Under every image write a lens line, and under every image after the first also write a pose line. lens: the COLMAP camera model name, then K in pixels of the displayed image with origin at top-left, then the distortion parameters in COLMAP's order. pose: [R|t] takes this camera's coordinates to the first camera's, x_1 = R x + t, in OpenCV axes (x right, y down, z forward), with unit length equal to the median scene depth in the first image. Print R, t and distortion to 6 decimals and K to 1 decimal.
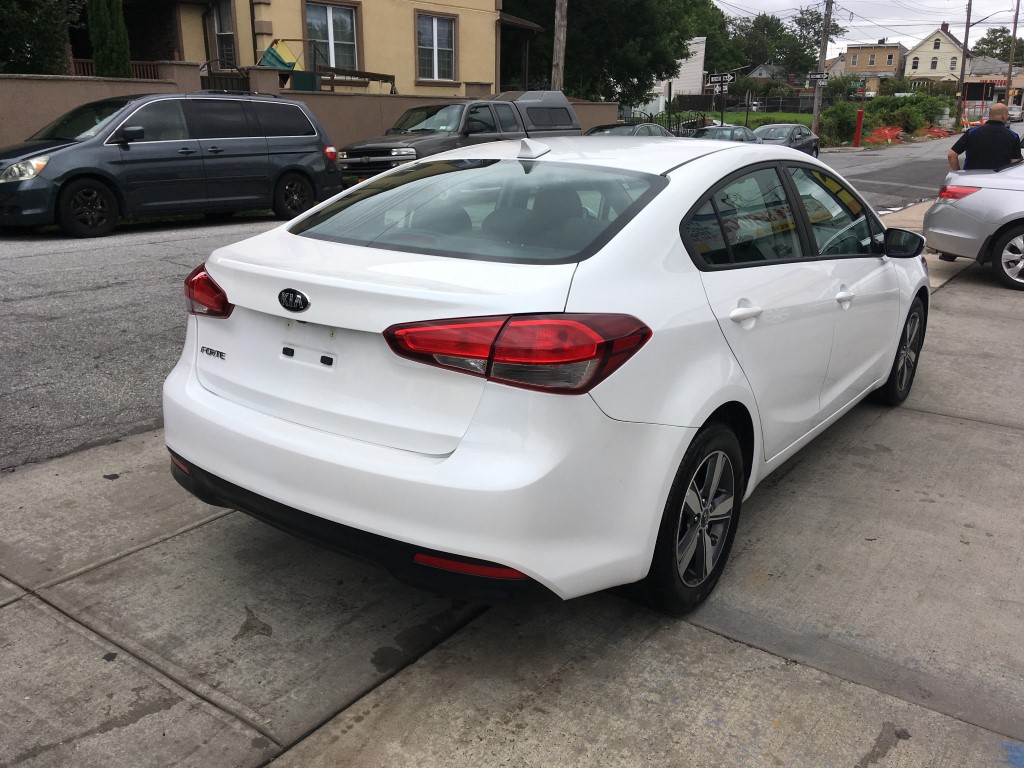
lens RADIAL K [[862.2, 0, 507.7], [0, 862.2, 382.7], [0, 0, 1]] dist [0.120148, -0.184116]
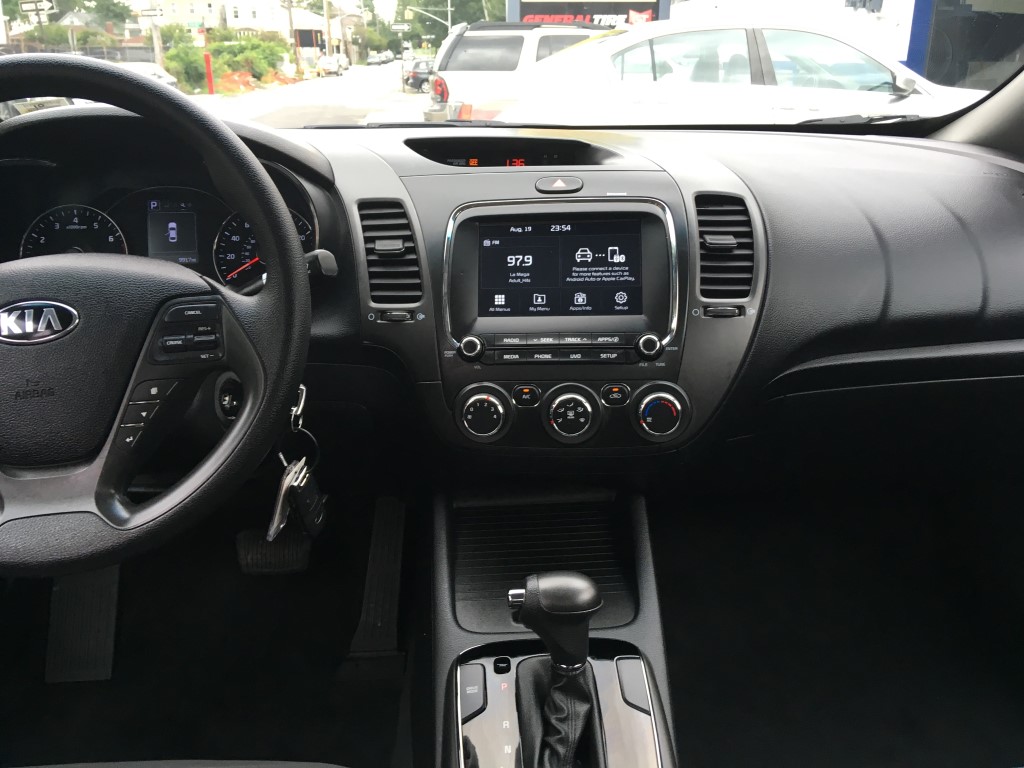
lens RADIAL K [[868.4, 0, 507.8], [0, 868.4, 382.7], [0, 0, 1]] dist [0.119219, -0.188665]
pose [[0.766741, -0.228044, 0.600087, 0.110539], [0.201633, 0.973021, 0.112136, -0.138945], [-0.609469, 0.035019, 0.792036, 0.764646]]
